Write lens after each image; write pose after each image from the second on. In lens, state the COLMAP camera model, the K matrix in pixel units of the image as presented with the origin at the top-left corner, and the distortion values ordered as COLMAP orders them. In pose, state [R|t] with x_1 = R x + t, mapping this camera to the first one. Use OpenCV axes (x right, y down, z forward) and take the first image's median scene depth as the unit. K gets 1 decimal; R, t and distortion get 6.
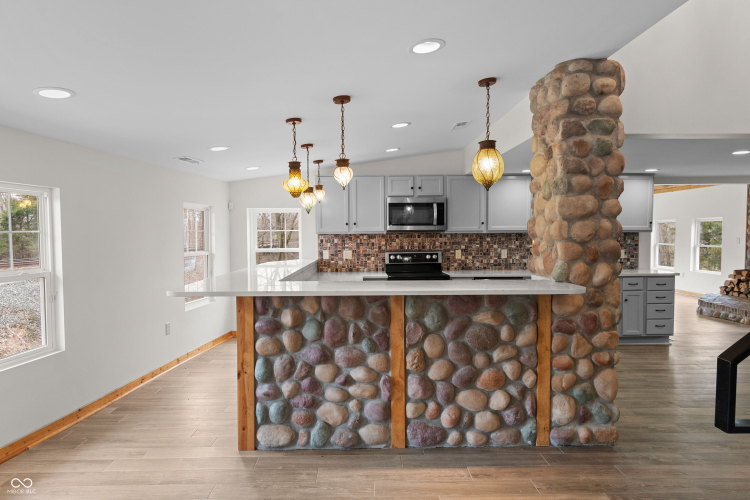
lens RADIAL K [[446.8, 0, 375.0], [0, 446.8, 250.0], [0, 0, 1]] dist [-0.001030, -0.000223]
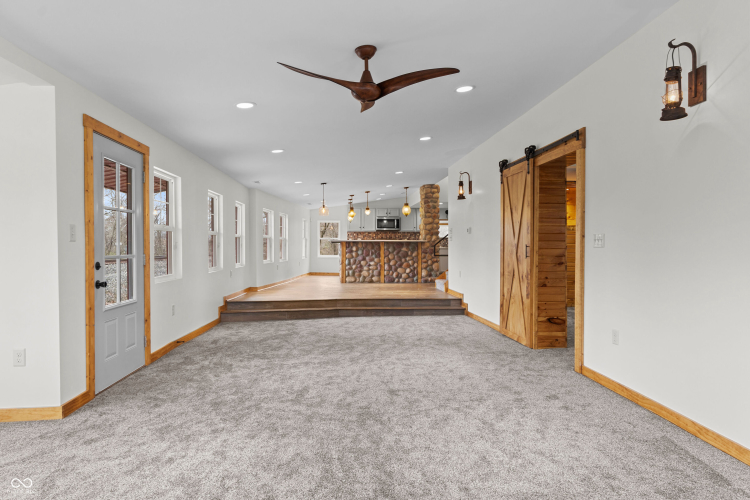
lens RADIAL K [[446.8, 0, 375.0], [0, 446.8, 250.0], [0, 0, 1]] dist [-0.001030, -0.000223]
pose [[0.998524, 0.005793, 0.054008, -0.224056], [-0.004243, 0.999577, -0.028763, 0.271949], [-0.054152, 0.028491, 0.998126, -2.895848]]
